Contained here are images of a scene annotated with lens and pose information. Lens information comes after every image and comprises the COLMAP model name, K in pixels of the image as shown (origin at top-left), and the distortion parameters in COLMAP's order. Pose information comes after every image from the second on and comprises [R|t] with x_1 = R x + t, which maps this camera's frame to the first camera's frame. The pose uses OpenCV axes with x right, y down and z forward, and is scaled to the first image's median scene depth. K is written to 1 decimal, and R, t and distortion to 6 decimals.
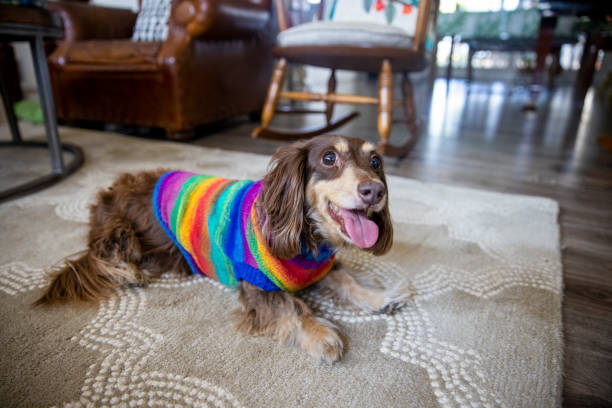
lens RADIAL K [[404.5, 0, 298.8], [0, 404.5, 201.7], [0, 0, 1]] dist [-0.105656, 0.064768]
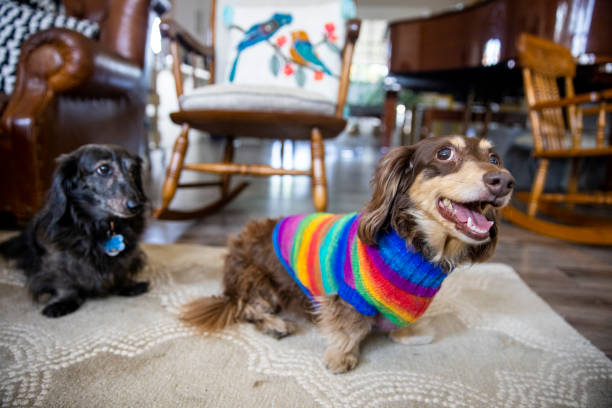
lens RADIAL K [[404.5, 0, 304.0], [0, 404.5, 202.3], [0, 0, 1]] dist [-0.105656, 0.064768]
pose [[0.908926, -0.051715, 0.413738, -0.384949], [0.110418, 0.986707, -0.119240, -0.155296], [-0.402072, 0.154064, 0.902553, 0.385942]]
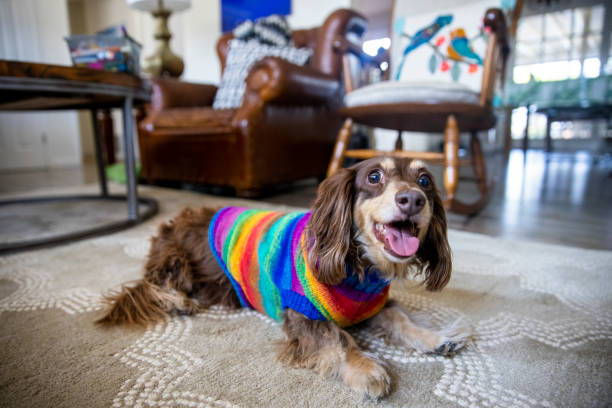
lens RADIAL K [[404.5, 0, 302.9], [0, 404.5, 205.5], [0, 0, 1]] dist [-0.105656, 0.064768]
pose [[0.985720, 0.014211, -0.167793, 0.045698], [-0.043182, 0.984446, -0.170301, 0.098067], [0.162763, 0.175114, 0.971001, 0.027830]]
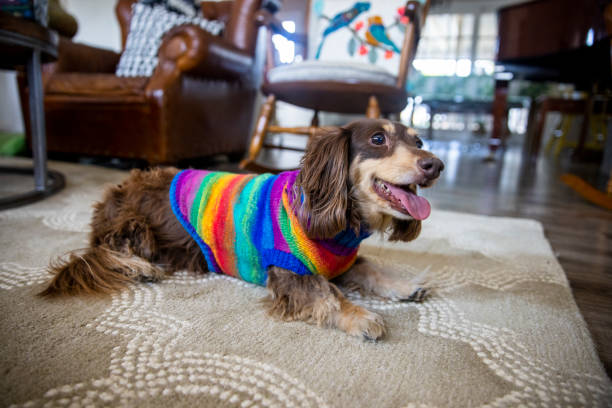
lens RADIAL K [[404.5, 0, 301.8], [0, 404.5, 203.8], [0, 0, 1]] dist [-0.105656, 0.064768]
pose [[0.994408, 0.019312, 0.103823, -0.147616], [-0.004549, 0.990058, -0.140586, 0.156335], [-0.105506, 0.139328, 0.984610, 0.011462]]
